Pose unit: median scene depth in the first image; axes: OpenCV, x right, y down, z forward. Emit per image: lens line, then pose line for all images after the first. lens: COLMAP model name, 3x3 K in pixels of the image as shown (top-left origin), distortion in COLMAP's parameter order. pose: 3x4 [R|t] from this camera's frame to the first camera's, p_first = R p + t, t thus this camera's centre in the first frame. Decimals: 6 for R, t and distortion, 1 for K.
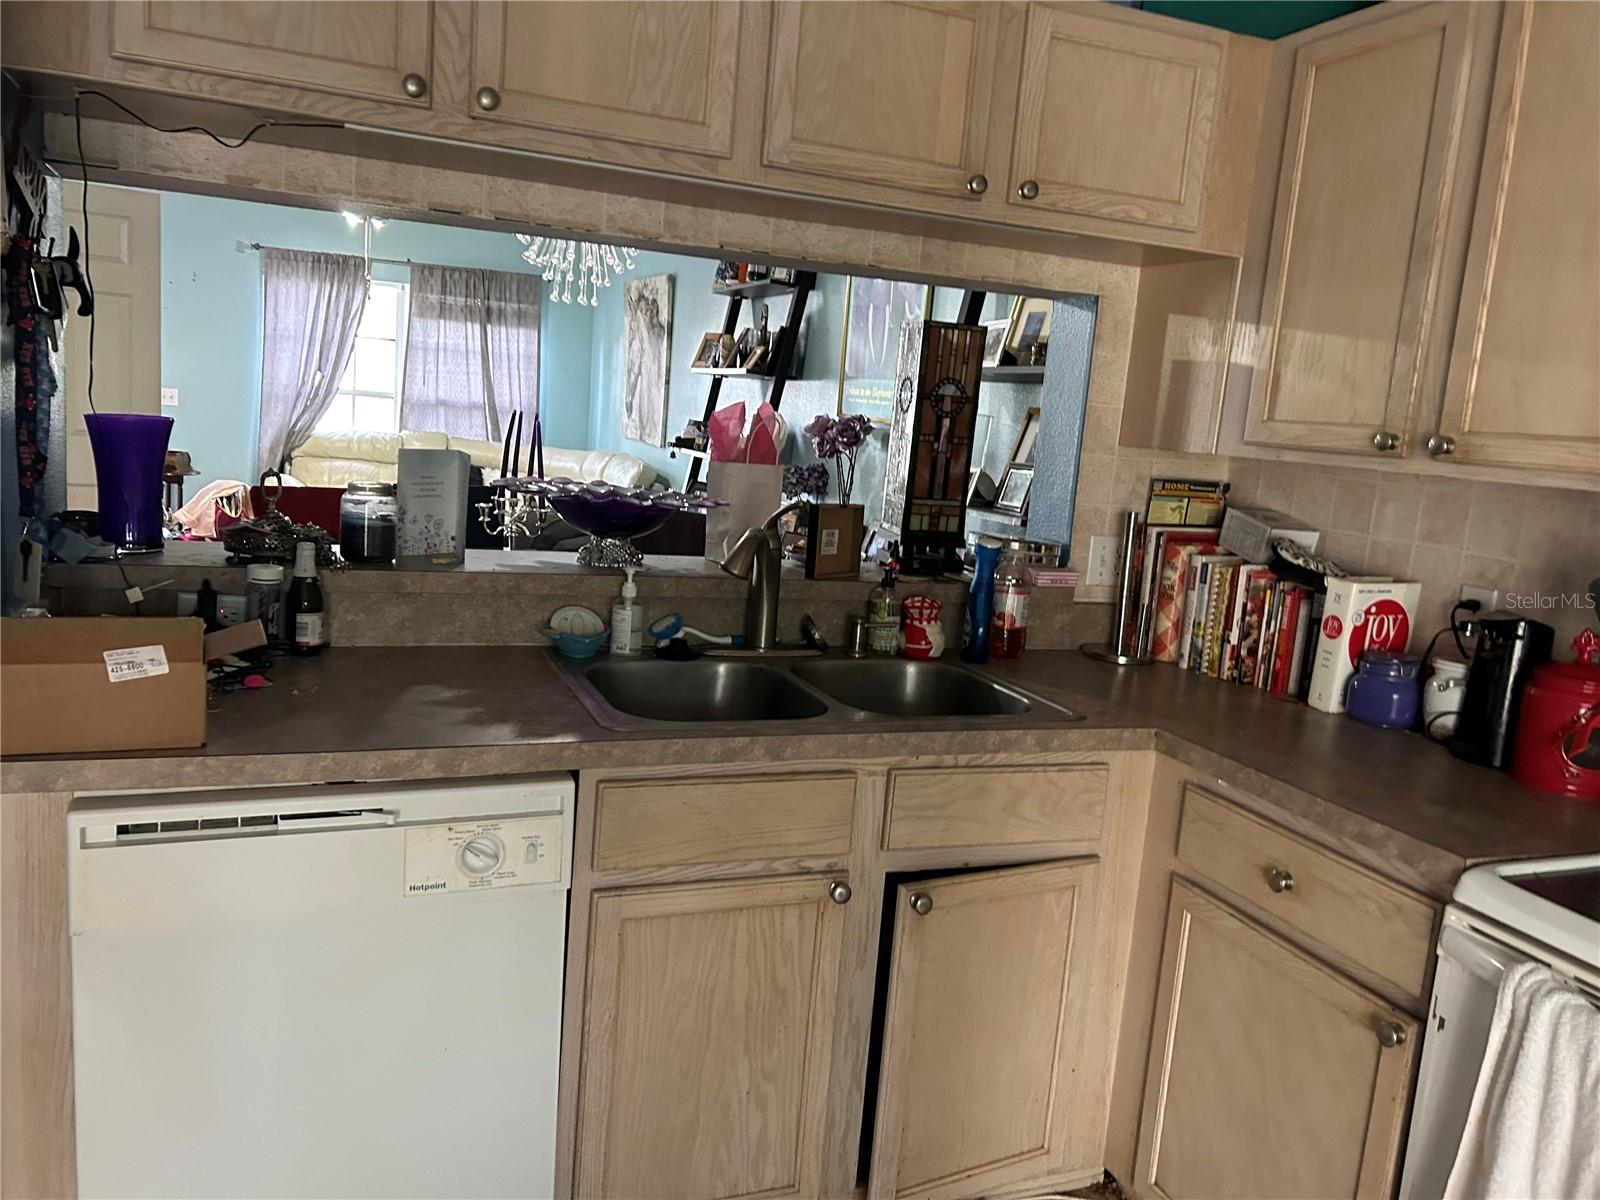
lens RADIAL K [[1211.8, 0, 795.3], [0, 1211.8, 593.1], [0, 0, 1]] dist [0.052594, -0.060216]
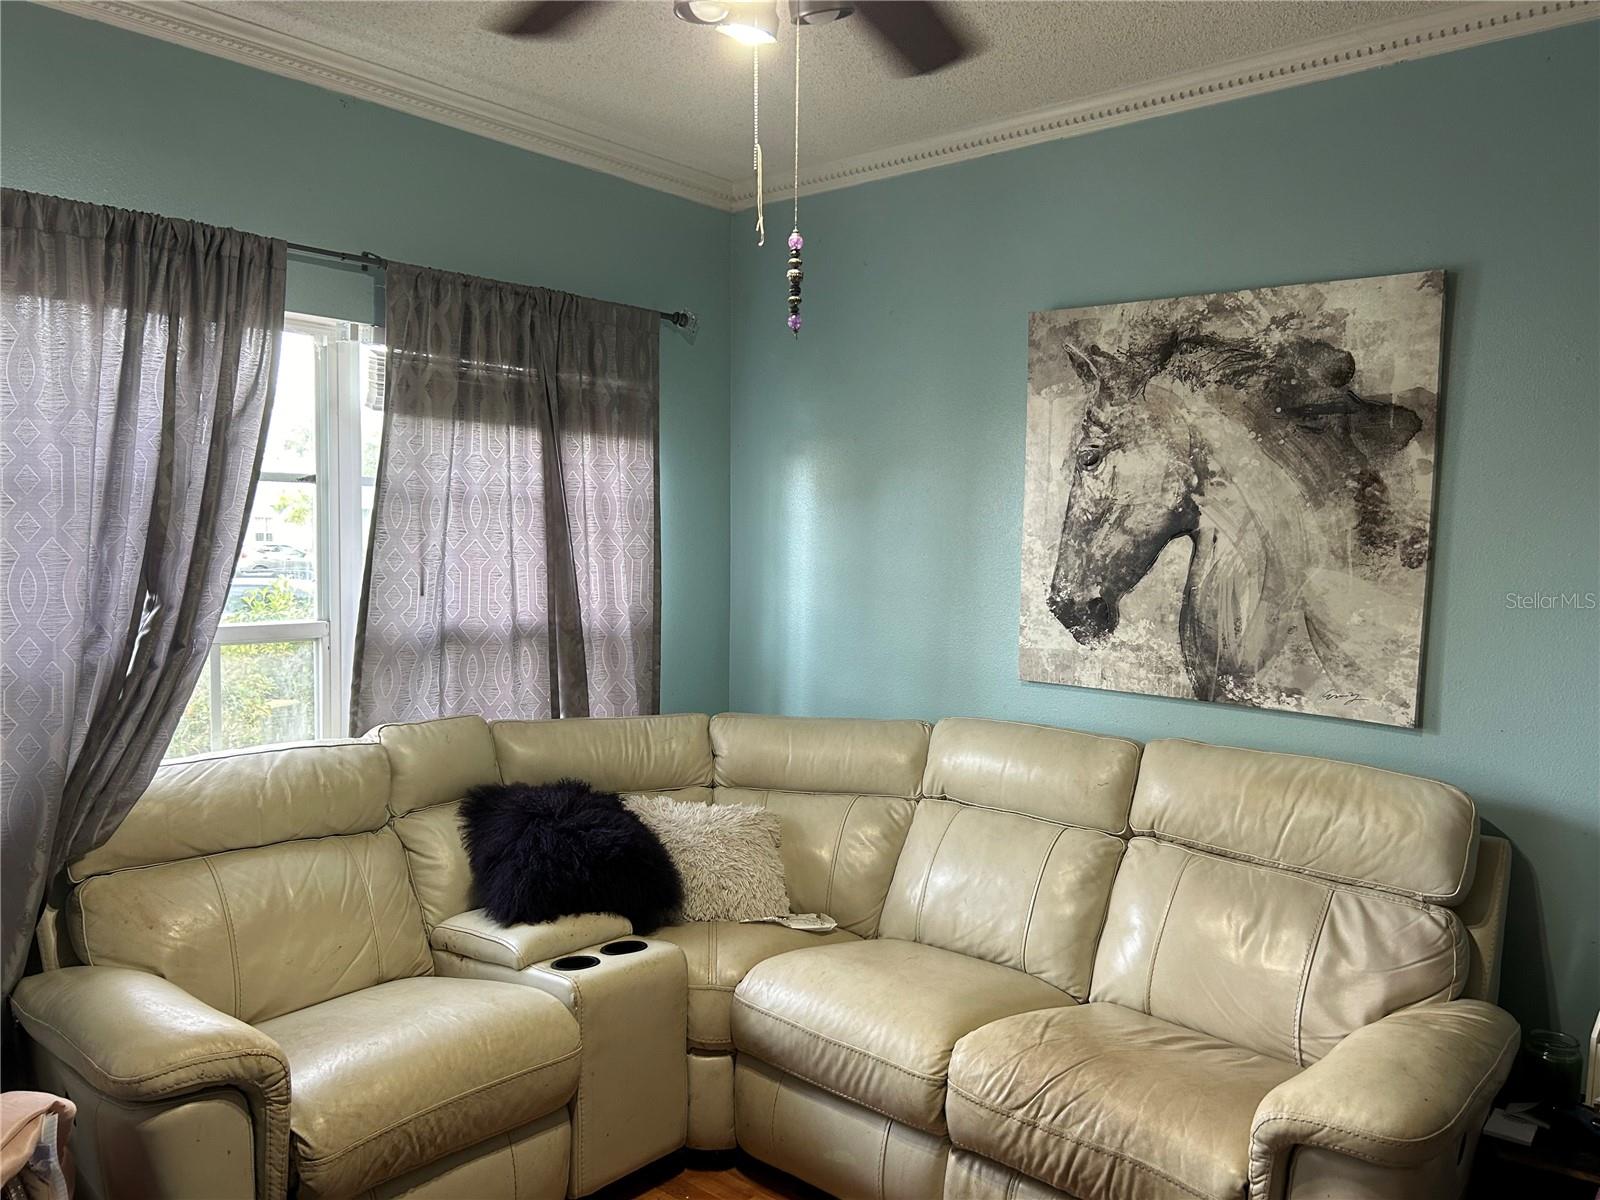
lens RADIAL K [[1211.8, 0, 802.2], [0, 1211.8, 614.7], [0, 0, 1]] dist [0.052594, -0.060216]
pose [[0.889529, -0.091957, 0.447528, -0.366945], [0.123567, 0.991452, -0.041887, -0.135917], [-0.439850, 0.092559, 0.893289, 0.623265]]
